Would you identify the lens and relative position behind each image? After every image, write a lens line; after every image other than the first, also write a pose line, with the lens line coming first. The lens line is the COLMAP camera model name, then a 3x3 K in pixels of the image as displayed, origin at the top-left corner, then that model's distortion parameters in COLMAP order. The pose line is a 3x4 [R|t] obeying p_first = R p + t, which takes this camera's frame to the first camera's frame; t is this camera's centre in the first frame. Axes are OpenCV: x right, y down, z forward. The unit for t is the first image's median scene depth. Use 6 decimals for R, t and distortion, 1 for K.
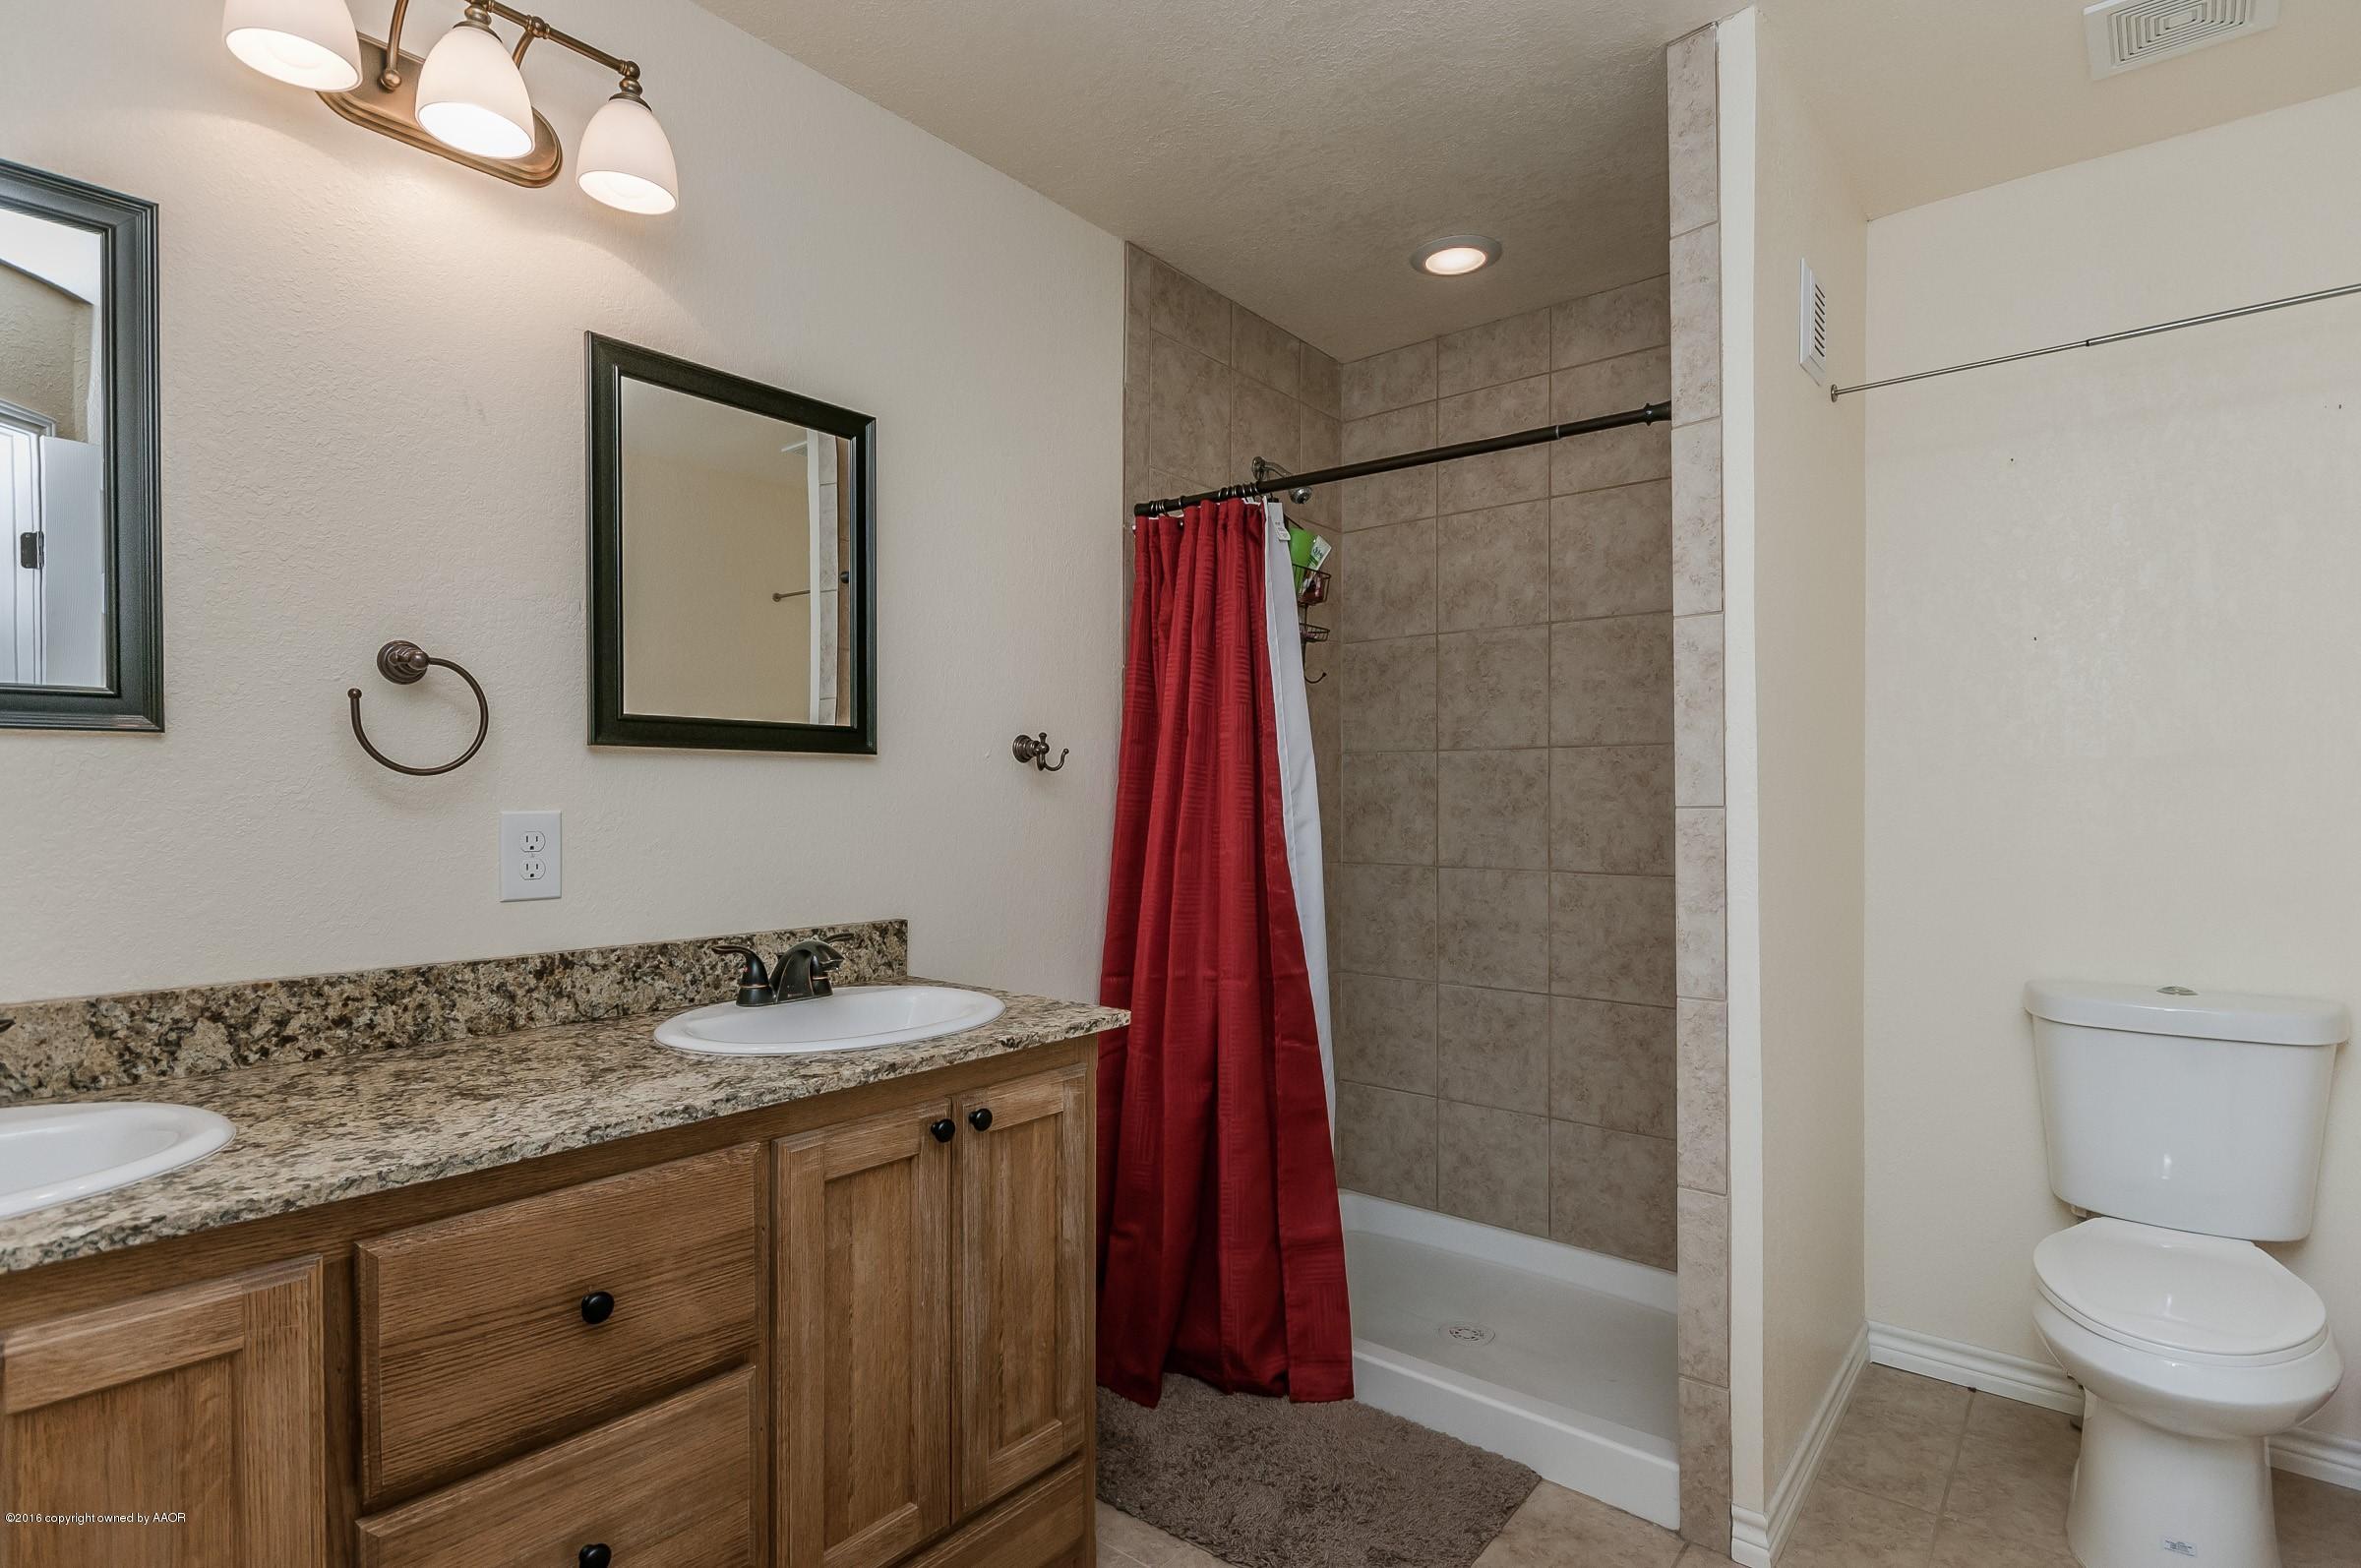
lens RADIAL K [[1167.4, 0, 1178.2], [0, 1167.4, 780.4], [0, 0, 1]] dist [0.001442, -0.002736]
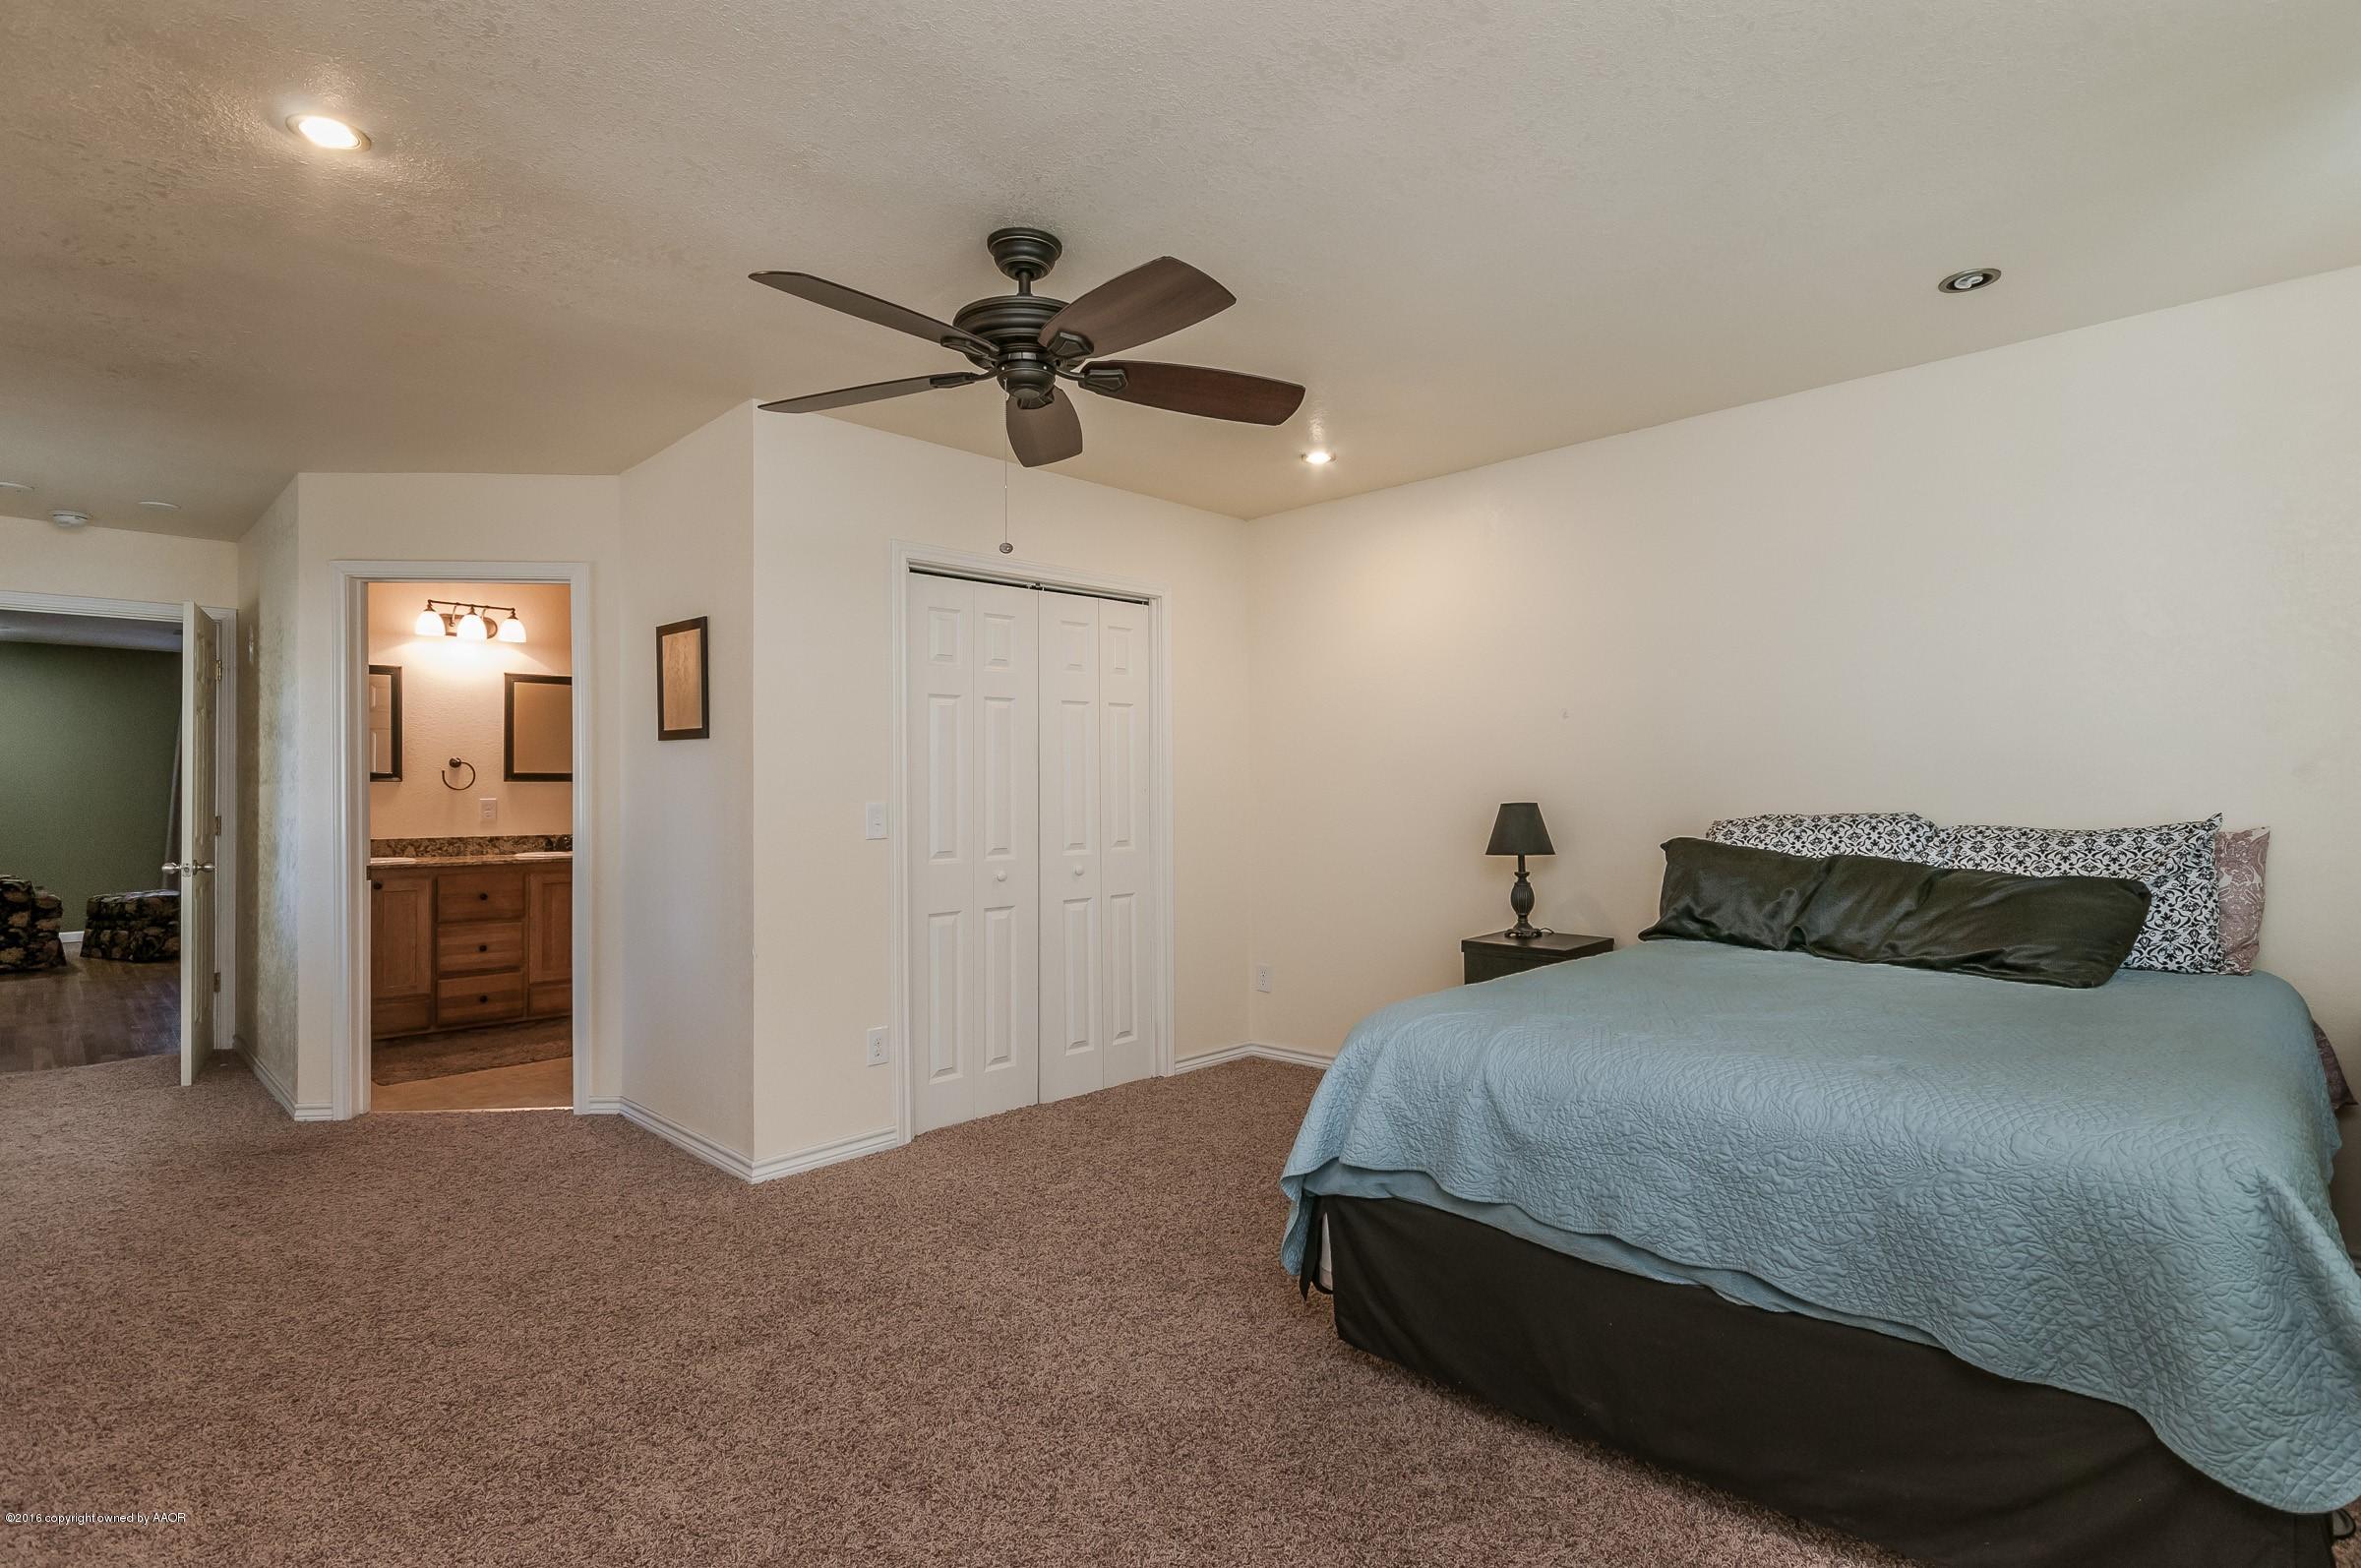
lens RADIAL K [[1167.4, 0, 1195.2], [0, 1167.4, 767.8], [0, 0, 1]] dist [0.001442, -0.002736]
pose [[0.996413, -0.001838, -0.084600, 2.567367], [0.000301, 0.999835, -0.018179, -0.010845], [0.084620, 0.018088, 0.996249, -3.237338]]
